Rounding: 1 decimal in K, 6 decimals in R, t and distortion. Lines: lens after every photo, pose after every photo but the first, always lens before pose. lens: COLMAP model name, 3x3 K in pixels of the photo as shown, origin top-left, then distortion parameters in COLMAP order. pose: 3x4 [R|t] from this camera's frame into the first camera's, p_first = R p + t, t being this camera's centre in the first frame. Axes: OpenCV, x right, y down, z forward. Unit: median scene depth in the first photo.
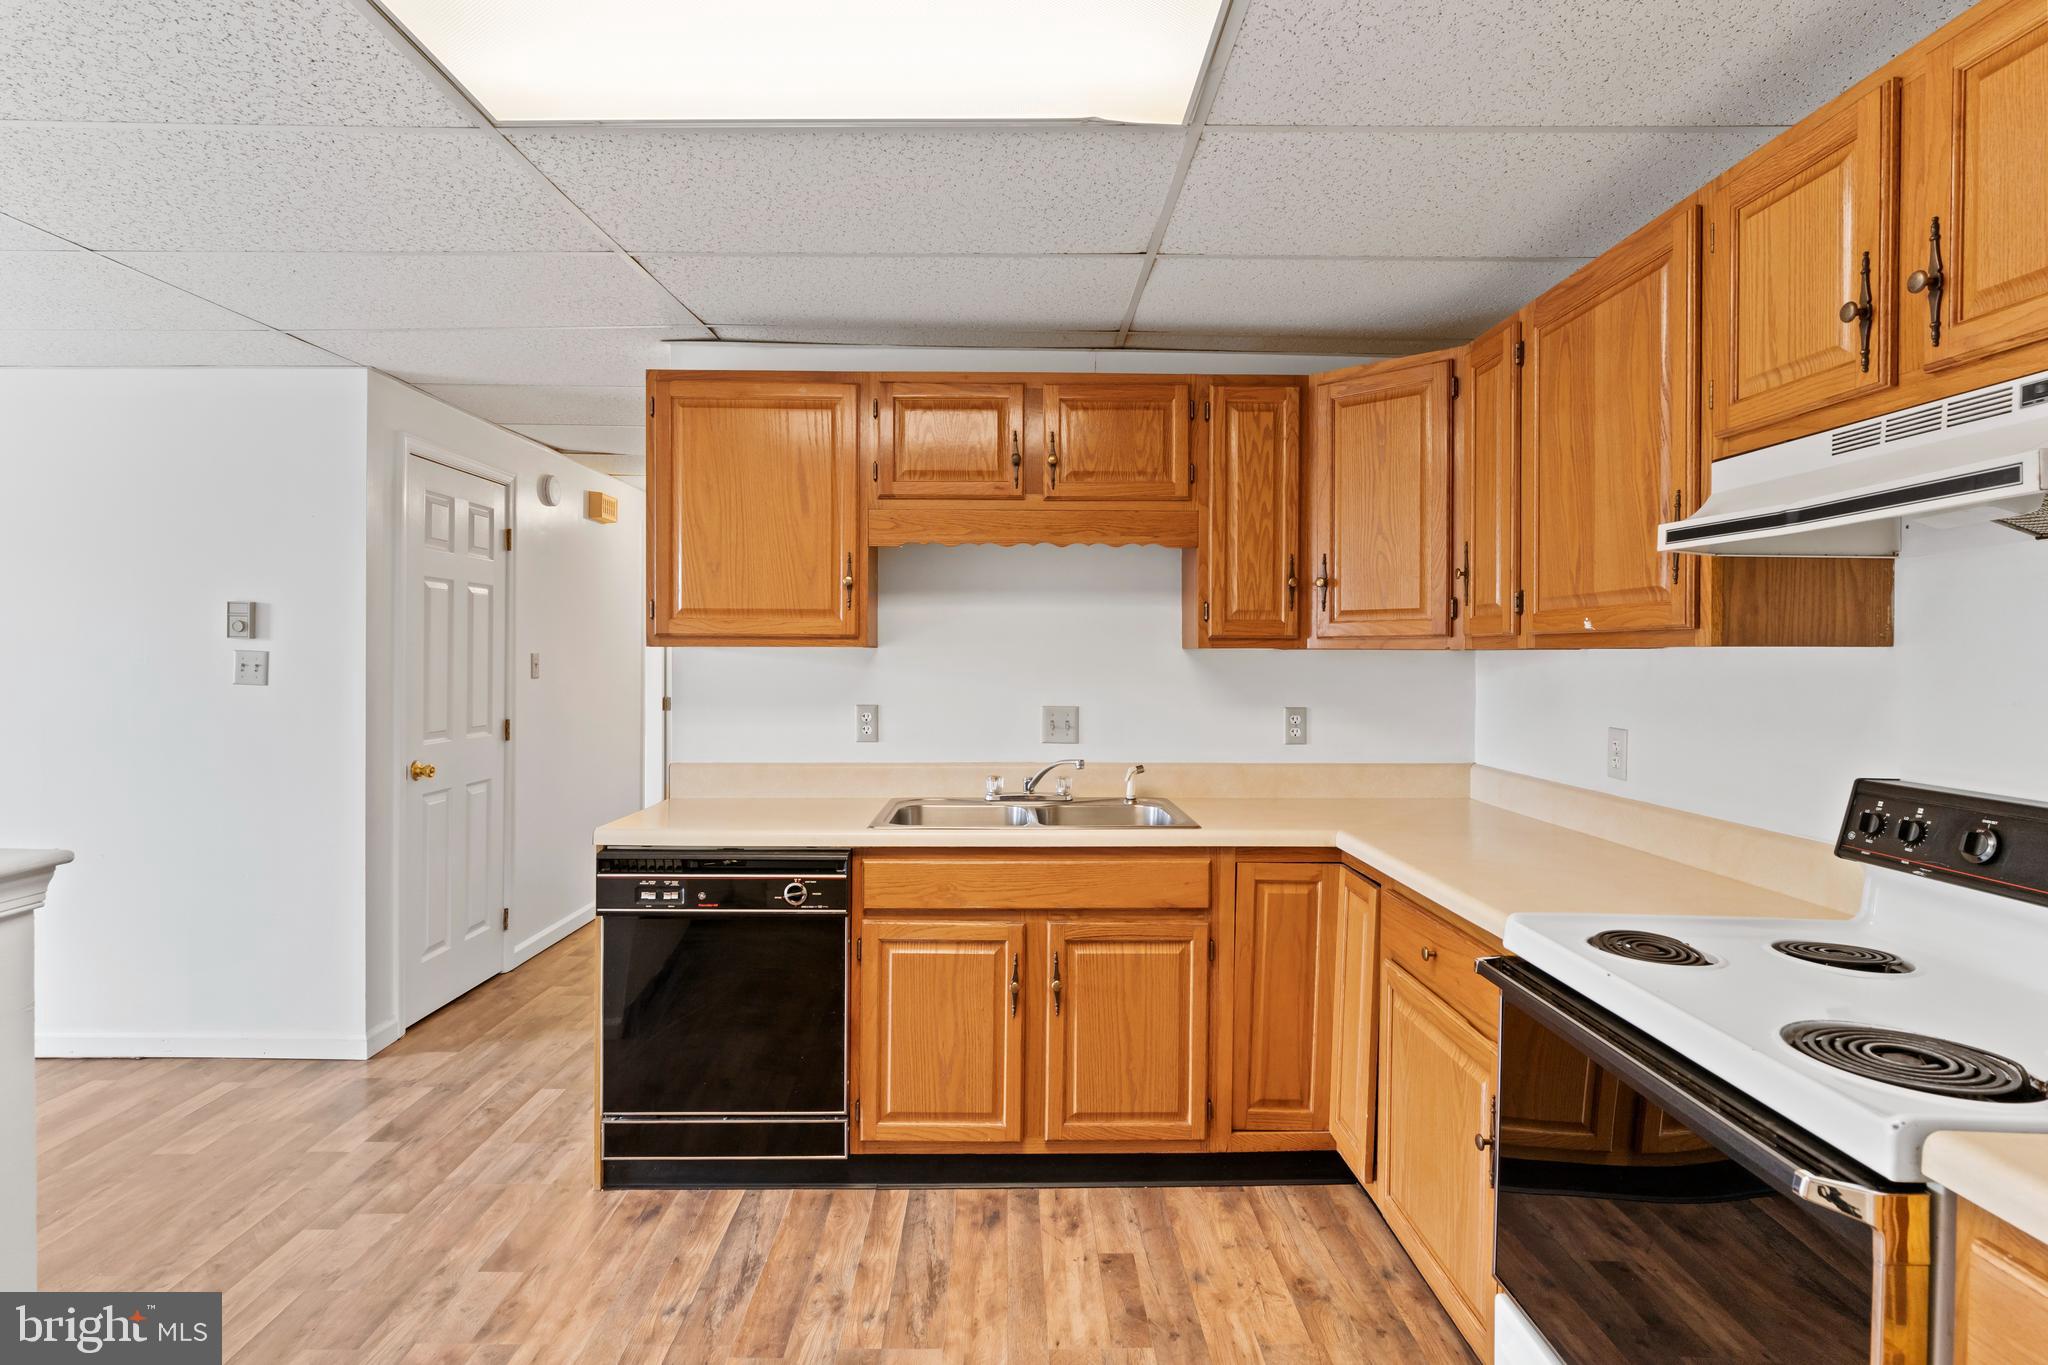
lens RADIAL K [[1057.5, 0, 999.2], [0, 1057.5, 656.0], [0, 0, 1]] dist [-0.012142, 0.007759]
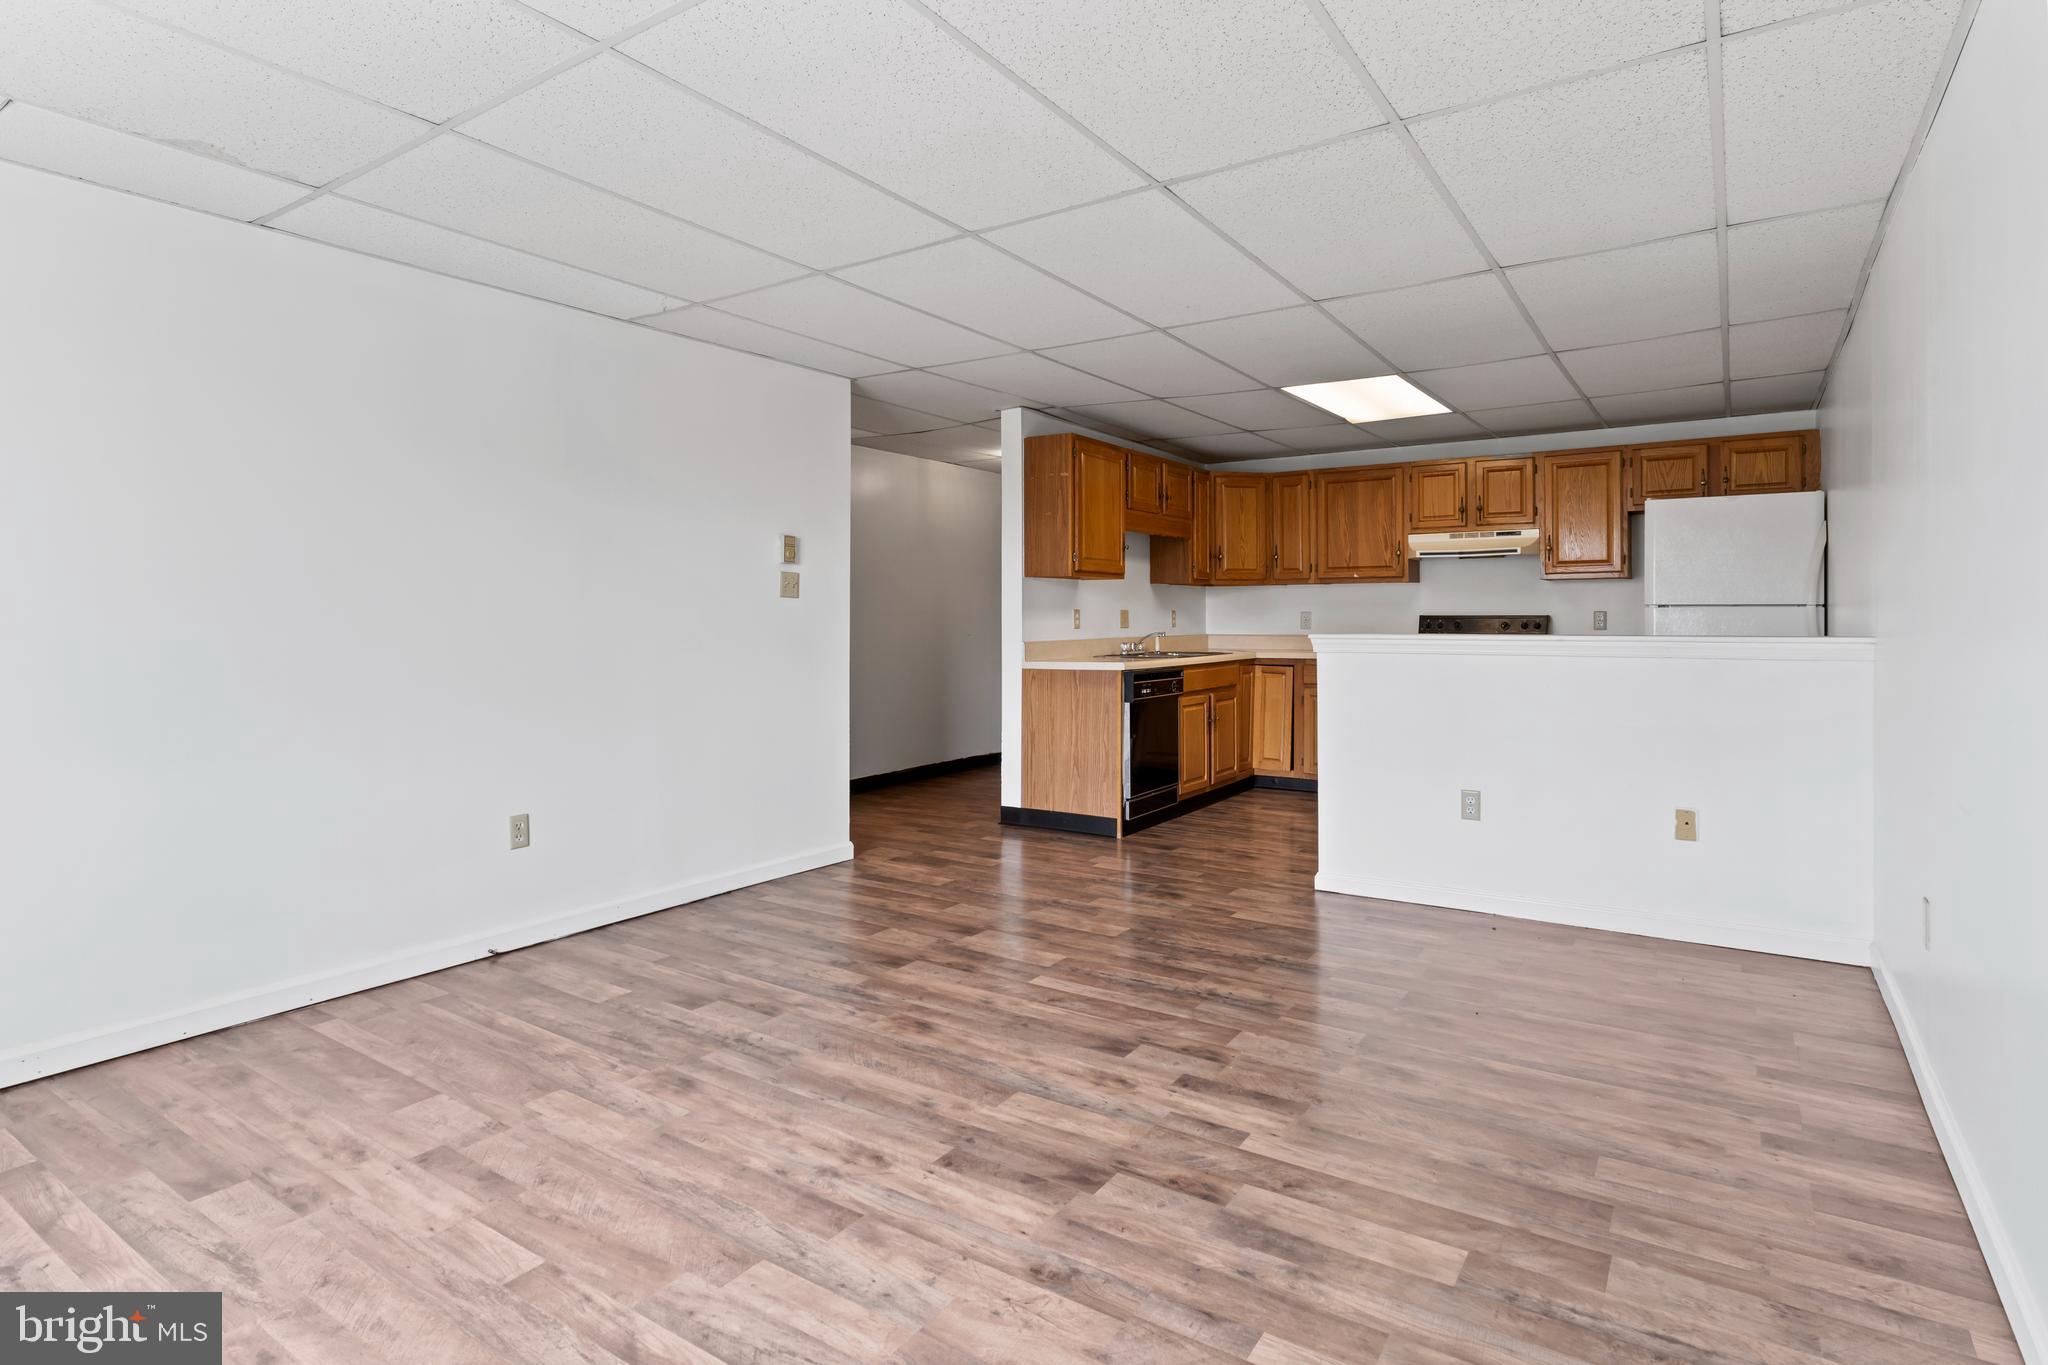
lens RADIAL K [[1057.5, 0, 1028.0], [0, 1057.5, 632.5], [0, 0, 1]] dist [-0.012142, 0.007759]
pose [[0.555345, -0.017832, 0.831429, -2.273533], [0.006598, 0.999833, 0.017037, 0.069420], [-0.831594, -0.003976, 0.555369, -0.001084]]
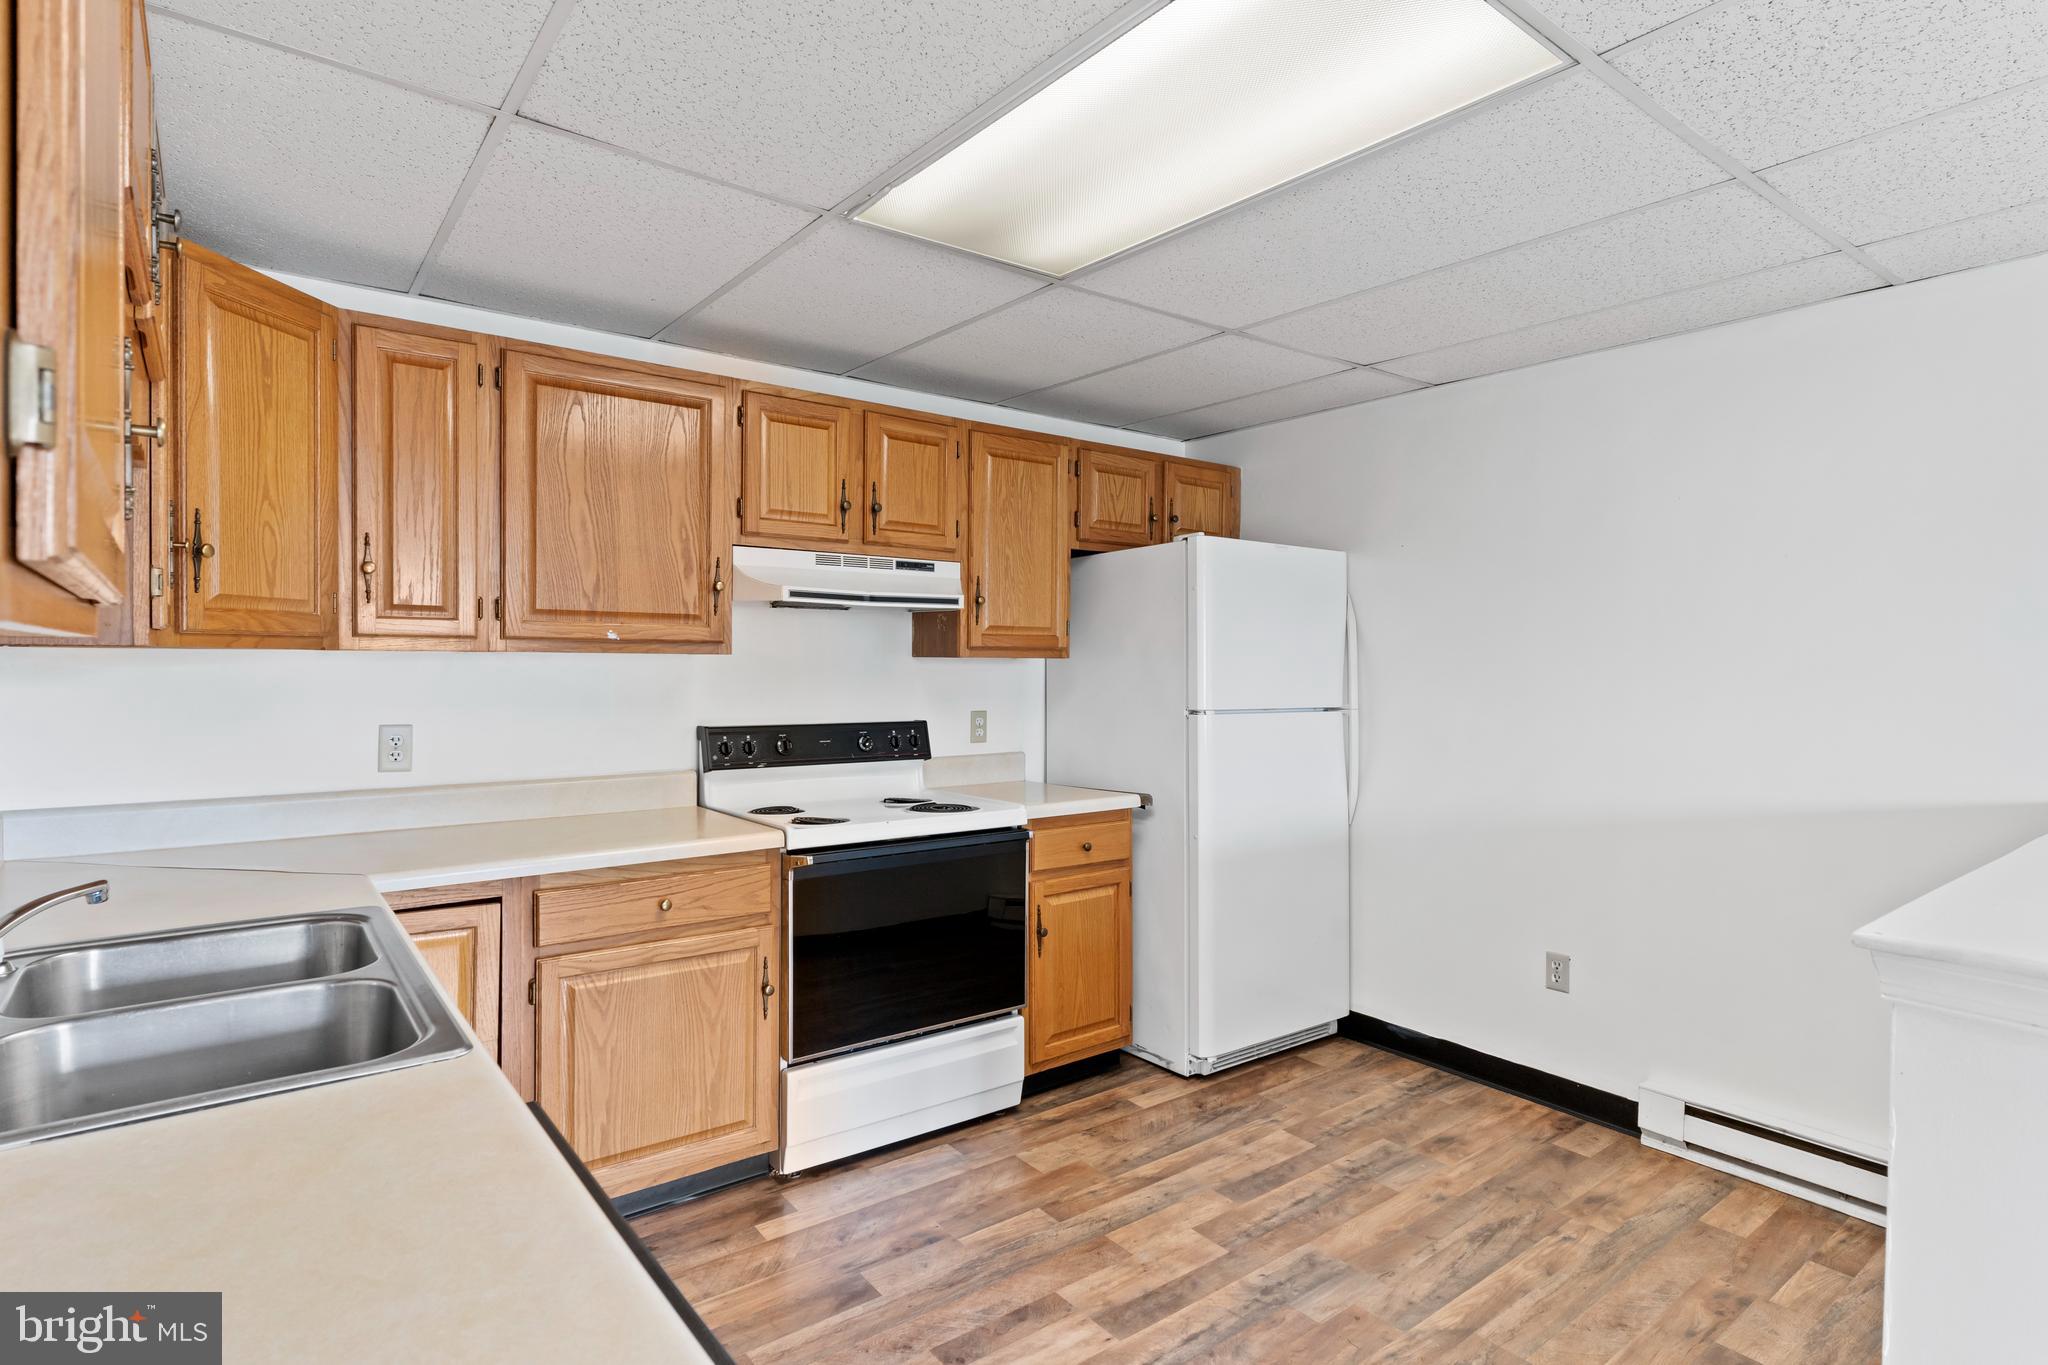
lens RADIAL K [[1057.5, 0, 1015.5], [0, 1057.5, 666.1], [0, 0, 1]] dist [-0.012142, 0.007759]
pose [[-0.605875, -0.010814, 0.795486, -0.638927], [-0.008267, 0.999939, 0.007297, -0.004495], [-0.795517, -0.002155, -0.605927, 1.125542]]
